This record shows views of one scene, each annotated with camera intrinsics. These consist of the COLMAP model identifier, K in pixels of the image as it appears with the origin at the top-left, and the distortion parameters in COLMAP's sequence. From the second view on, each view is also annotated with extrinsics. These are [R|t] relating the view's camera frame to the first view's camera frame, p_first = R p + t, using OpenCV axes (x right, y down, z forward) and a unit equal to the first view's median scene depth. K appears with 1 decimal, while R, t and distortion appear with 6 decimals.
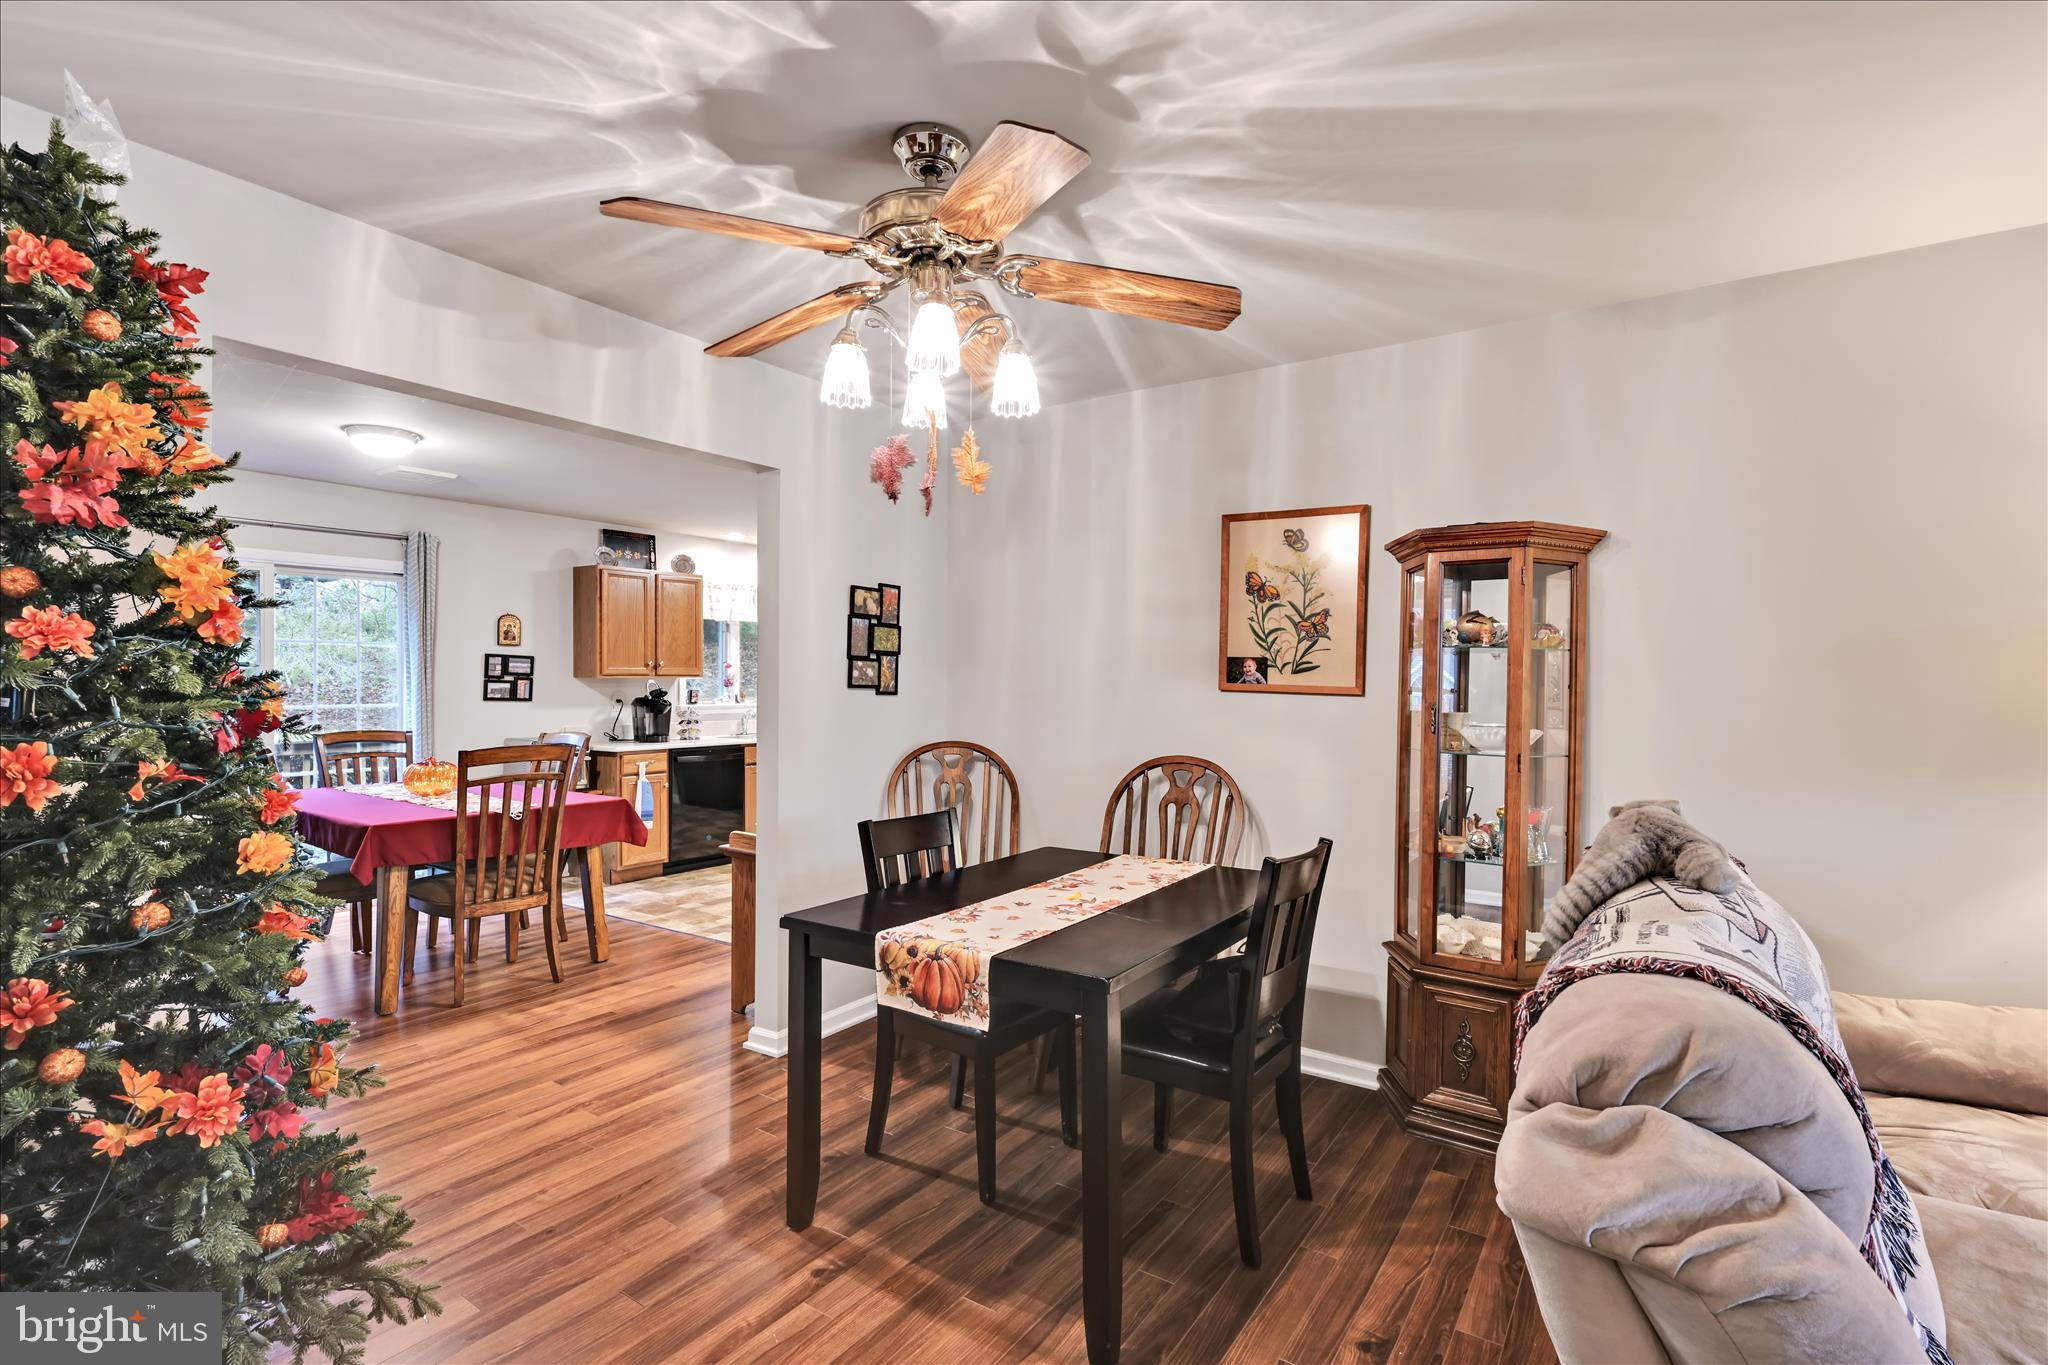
lens RADIAL K [[961.8, 0, 1024.0], [0, 961.8, 682.5], [0, 0, 1]] dist [-0.000669, -0.000365]
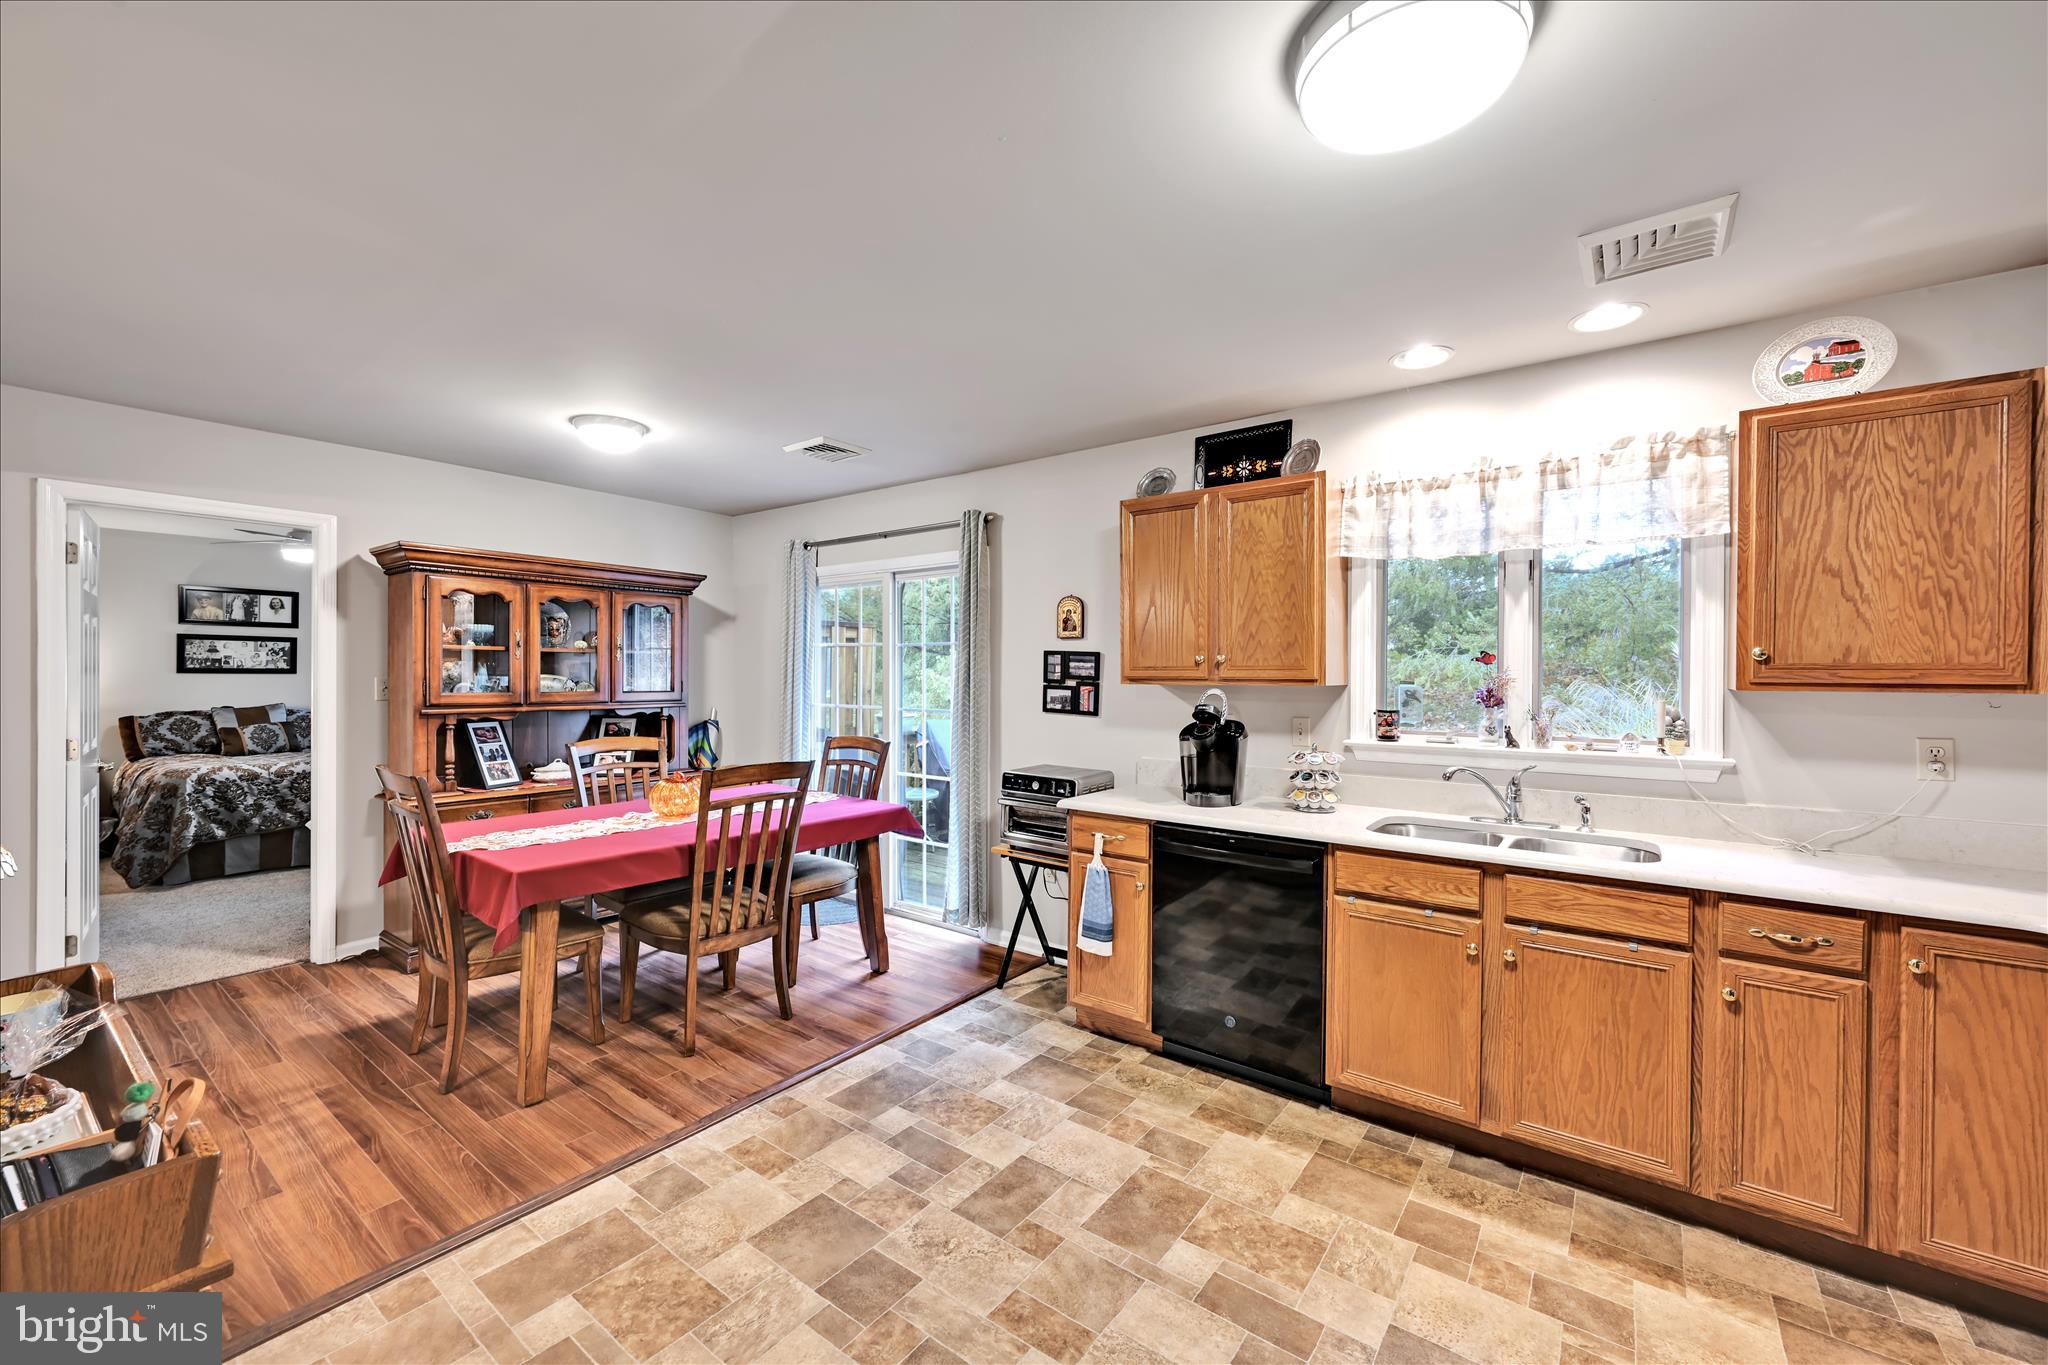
lens RADIAL K [[806.7, 0, 1024.0], [0, 806.7, 682.5], [0, 0, 1]] dist [-0.000347, 0.000185]
pose [[-0.041717, 0.008168, -0.999096, 0.094411], [-0.008242, 0.999930, 0.008519, -0.011756], [0.999095, 0.008590, -0.041646, 1.174456]]
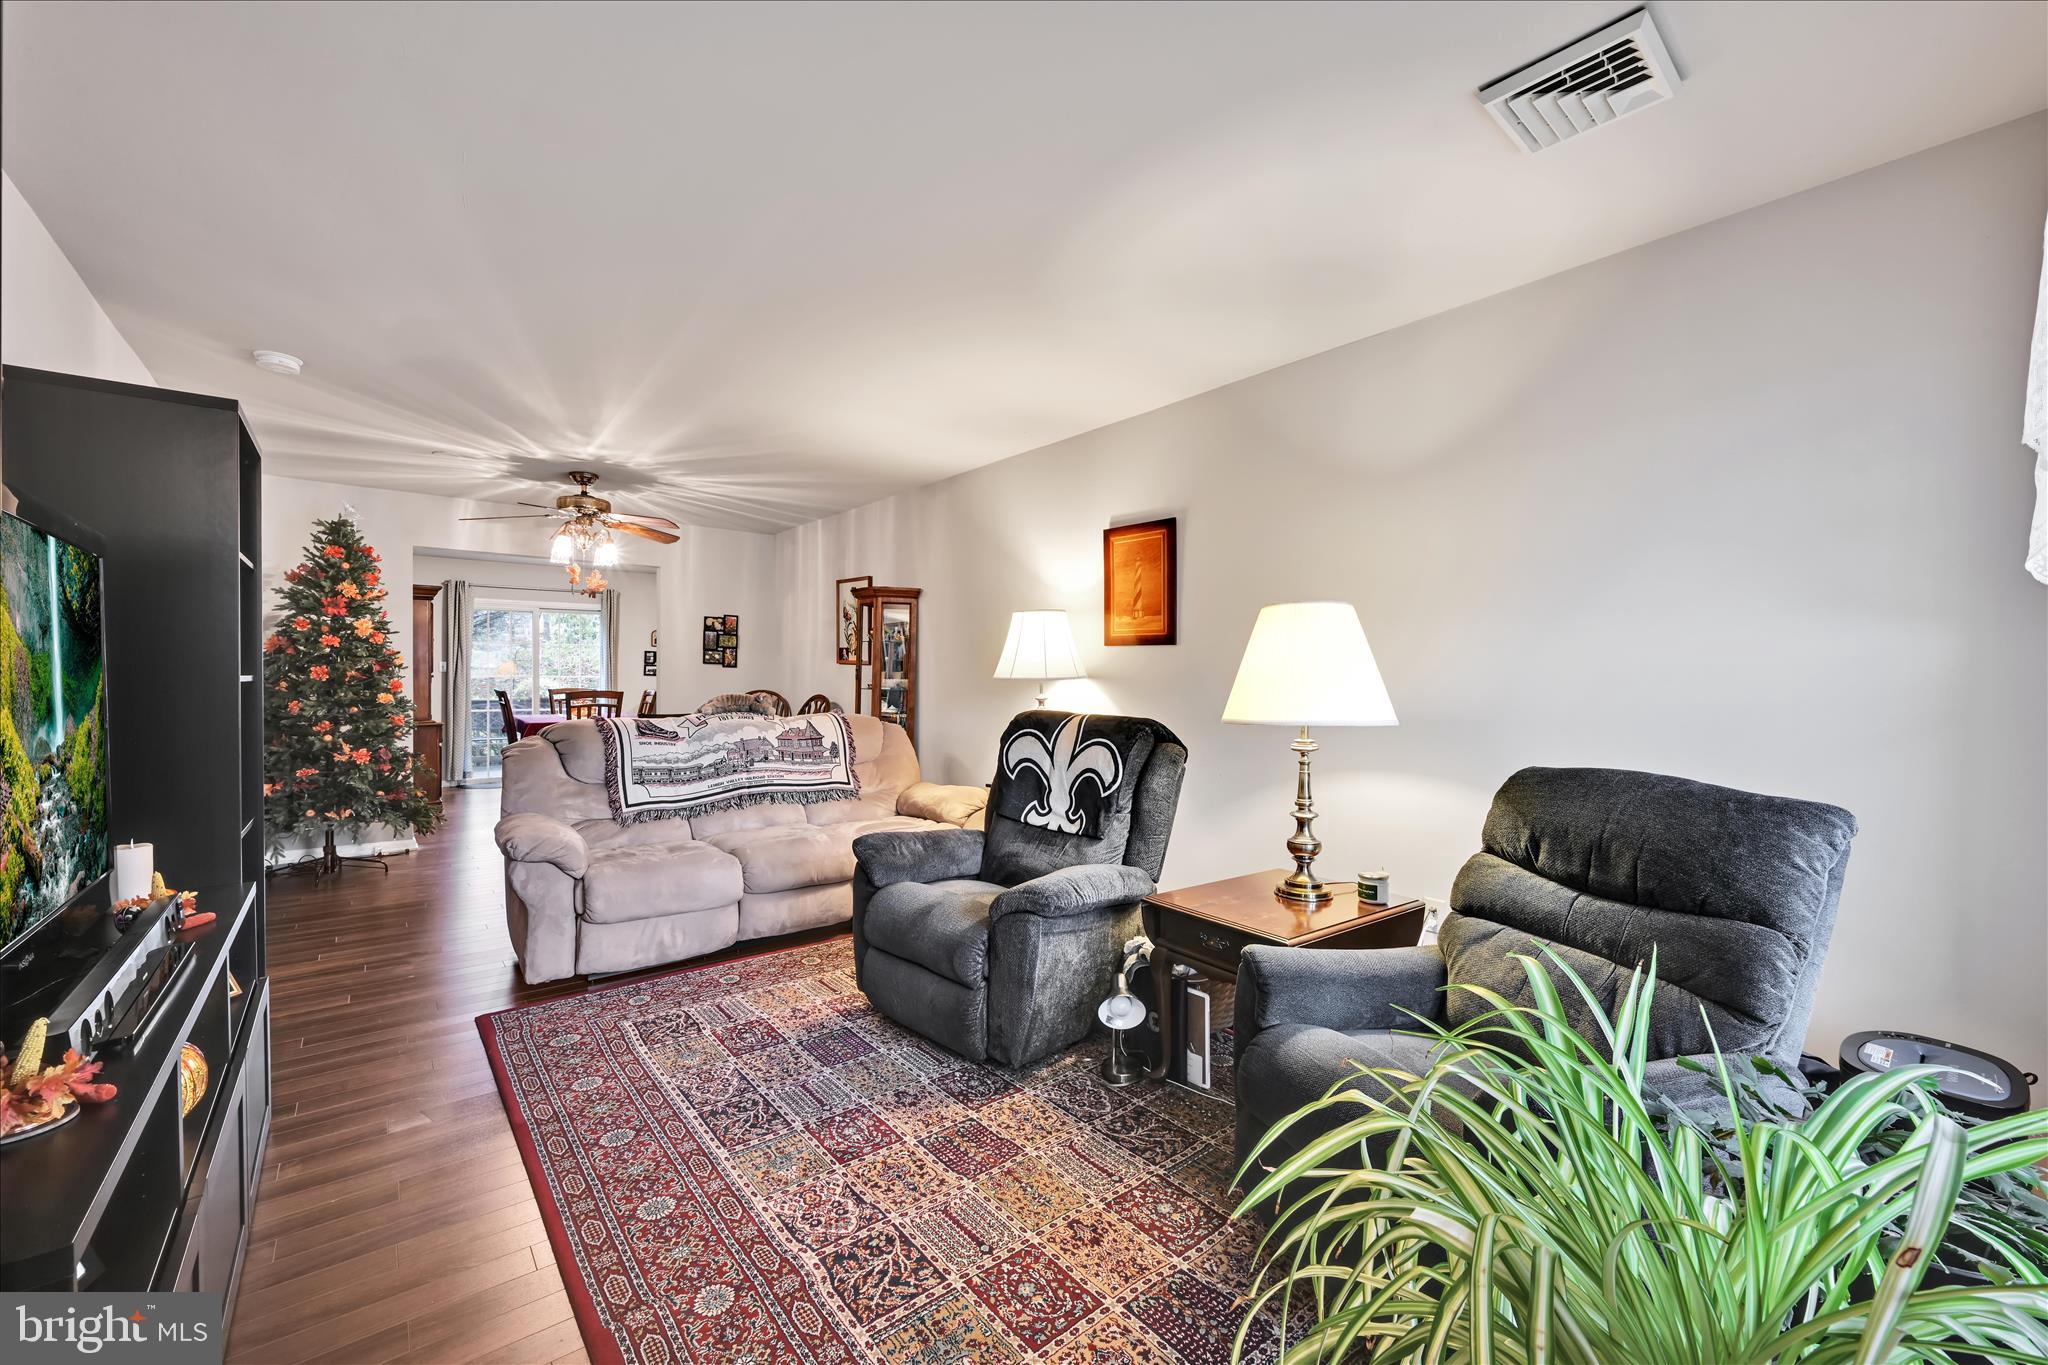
lens RADIAL K [[806.7, 0, 1024.0], [0, 806.7, 682.5], [0, 0, 1]] dist [-0.000347, 0.000185]
pose [[0.957169, 0.003202, -0.289511, 0.748869], [-0.001418, 0.999979, 0.006374, 0.026429], [0.289525, -0.005690, 0.957154, -0.387577]]
